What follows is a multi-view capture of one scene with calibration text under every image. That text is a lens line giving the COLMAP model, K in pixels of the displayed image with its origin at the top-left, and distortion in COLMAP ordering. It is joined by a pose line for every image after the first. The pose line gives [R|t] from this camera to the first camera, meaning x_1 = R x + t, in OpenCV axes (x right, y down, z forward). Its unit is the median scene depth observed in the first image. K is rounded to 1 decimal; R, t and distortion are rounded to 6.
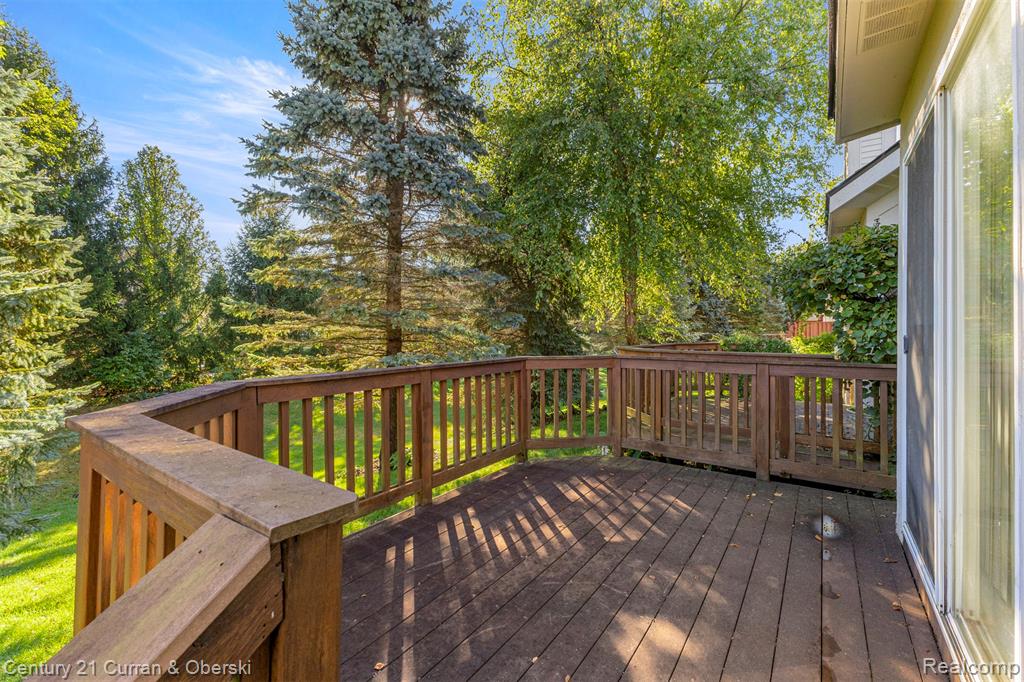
lens RADIAL K [[445.1, 0, 512.0], [0, 445.1, 341.0], [0, 0, 1]] dist [0.005927, -0.000168]
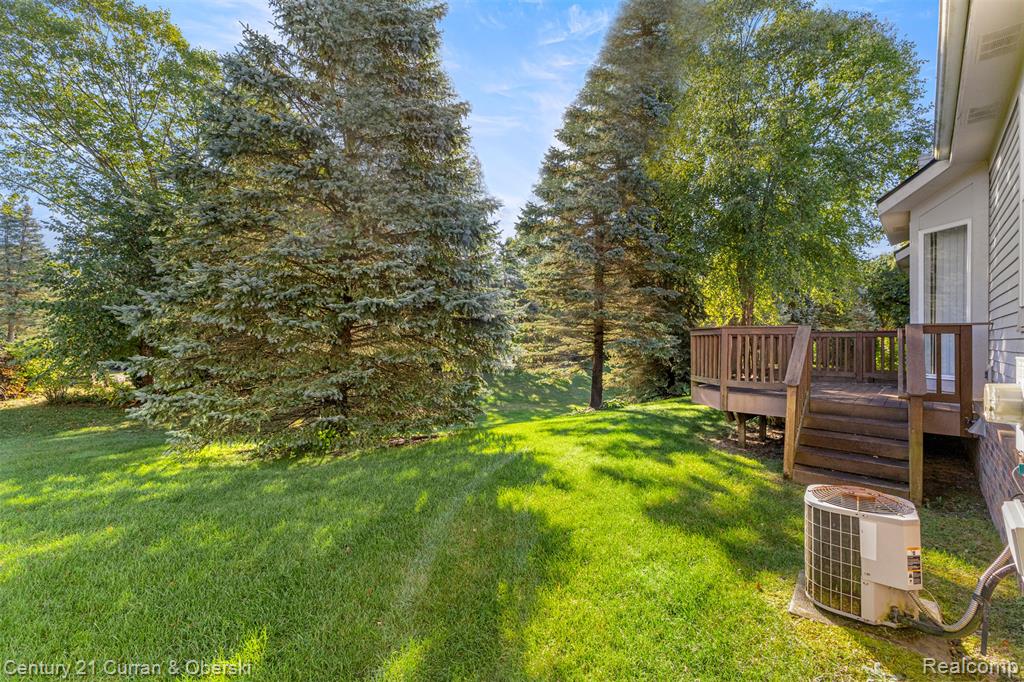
lens RADIAL K [[445.1, 0, 512.0], [0, 445.1, 341.0], [0, 0, 1]] dist [0.005927, -0.000168]
pose [[0.990817, 0.018132, -0.133991, -0.717534], [-0.020541, 0.999651, -0.016617, 0.135385], [0.133643, 0.019217, 0.990843, -1.206599]]
